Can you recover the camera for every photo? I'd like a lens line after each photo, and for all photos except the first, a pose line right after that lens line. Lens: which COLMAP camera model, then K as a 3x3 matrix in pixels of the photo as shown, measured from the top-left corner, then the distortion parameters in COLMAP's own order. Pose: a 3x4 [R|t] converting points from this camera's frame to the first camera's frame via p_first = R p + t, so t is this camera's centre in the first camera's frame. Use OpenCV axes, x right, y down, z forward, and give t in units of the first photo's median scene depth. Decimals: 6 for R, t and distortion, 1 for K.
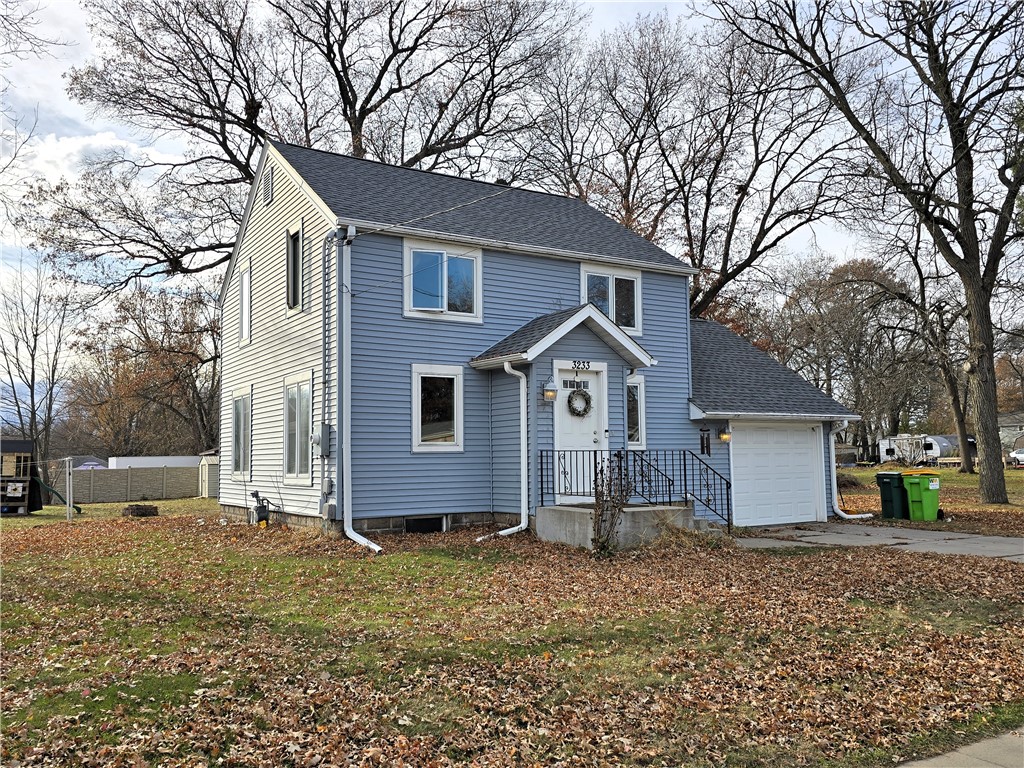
lens RADIAL K [[841.3, 0, 530.8], [0, 841.3, 399.8], [0, 0, 1]] dist [0.098892, -0.064923]
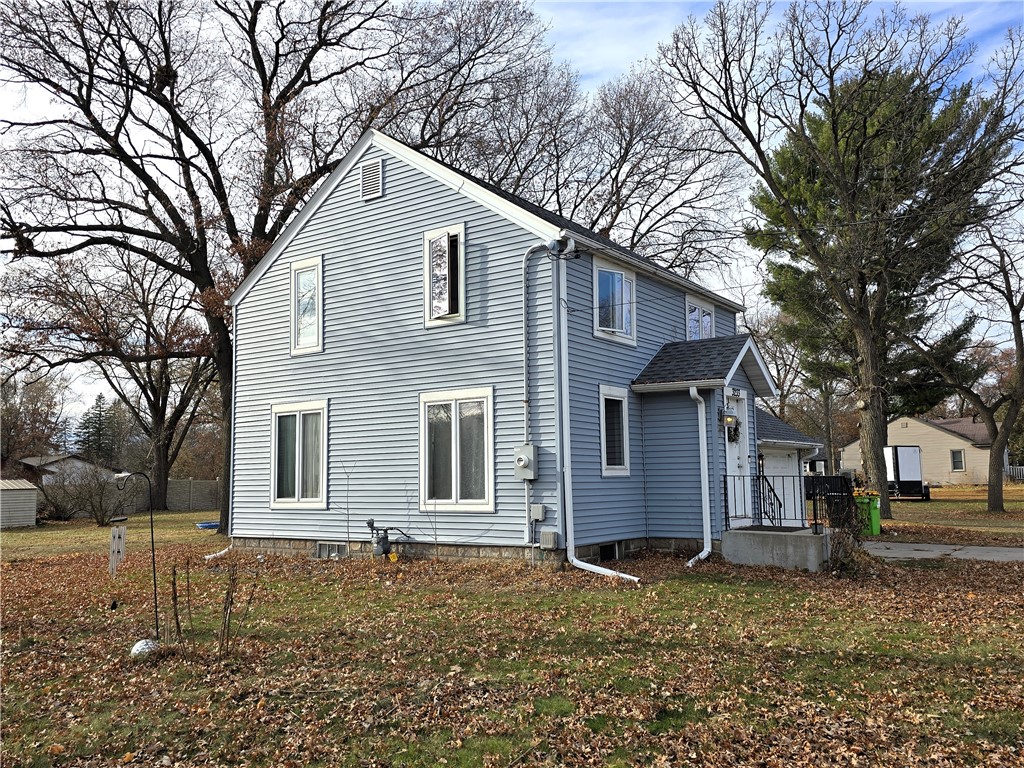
lens RADIAL K [[841.3, 0, 519.1], [0, 841.3, 389.7], [0, 0, 1]] dist [0.098892, -0.064923]
pose [[0.922706, 0.040164, 0.383406, -0.564325], [-0.025017, 0.998700, -0.044413, 0.007630], [-0.384692, 0.031388, 0.922511, 0.132246]]
